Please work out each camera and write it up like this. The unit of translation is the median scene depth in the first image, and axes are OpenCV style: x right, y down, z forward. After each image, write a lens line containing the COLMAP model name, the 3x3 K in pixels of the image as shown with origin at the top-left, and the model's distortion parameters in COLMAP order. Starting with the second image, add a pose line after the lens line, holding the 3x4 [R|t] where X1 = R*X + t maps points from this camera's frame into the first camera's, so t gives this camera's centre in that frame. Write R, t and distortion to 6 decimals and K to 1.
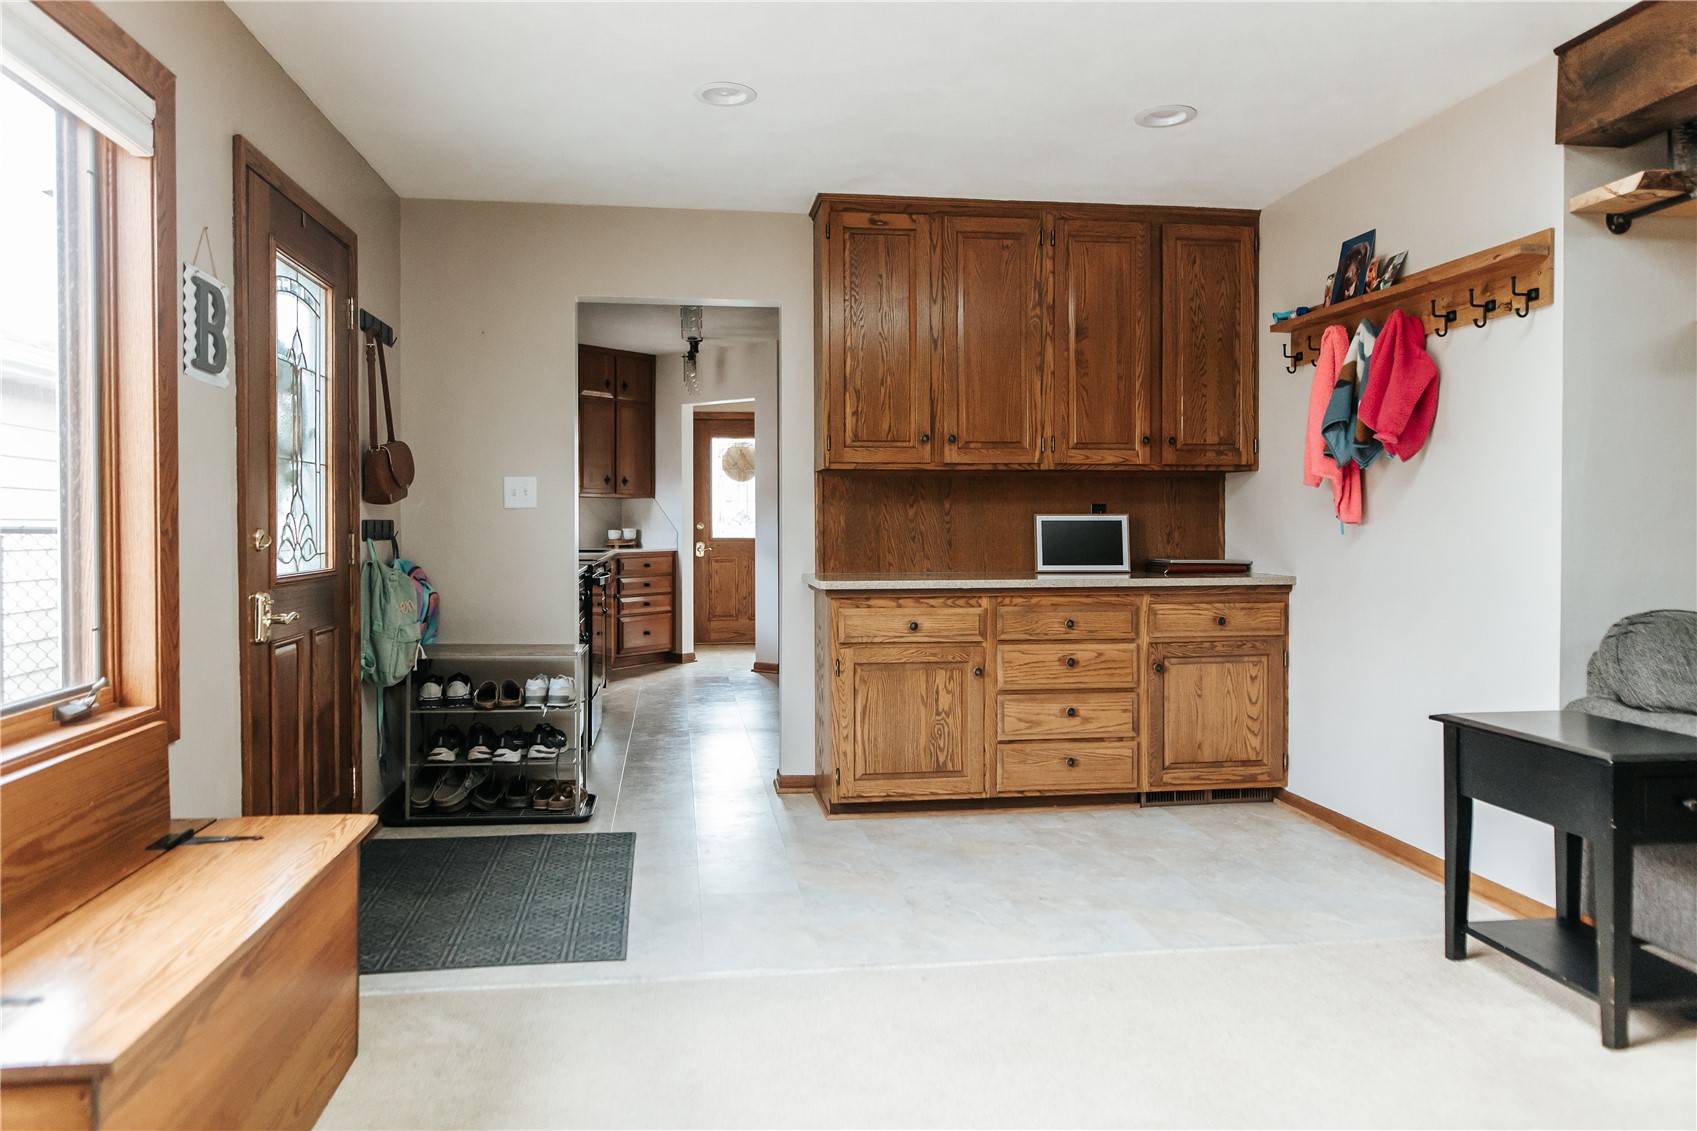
lens RADIAL K [[1172.0, 0, 845.6], [0, 1172.0, 554.3], [0, 0, 1]] dist [-0.007037, 0.002967]
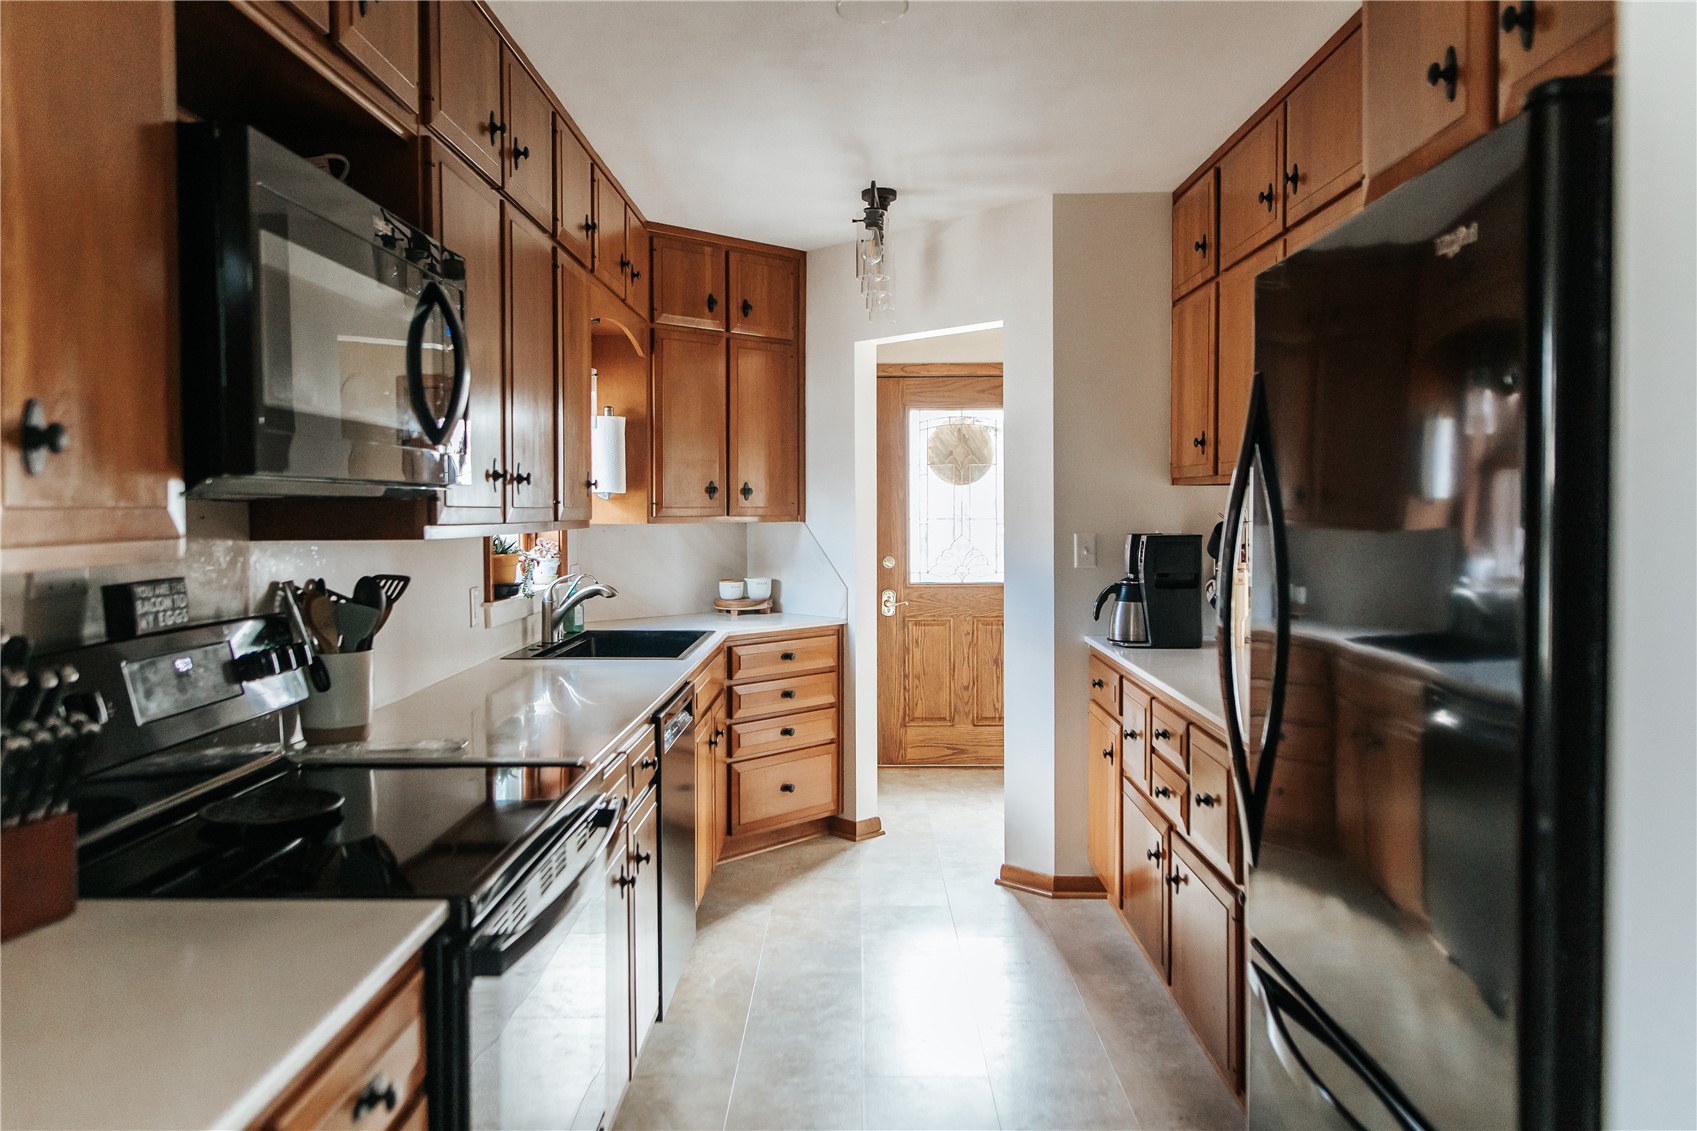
lens RADIAL K [[1172.0, 0, 849.6], [0, 1172.0, 555.6], [0, 0, 1]] dist [-0.007037, 0.002967]
pose [[0.988390, 0.002432, -0.151921, -0.062249], [-0.000161, 0.999888, 0.014963, -0.040479], [0.151940, -0.014765, 0.988279, 0.477825]]
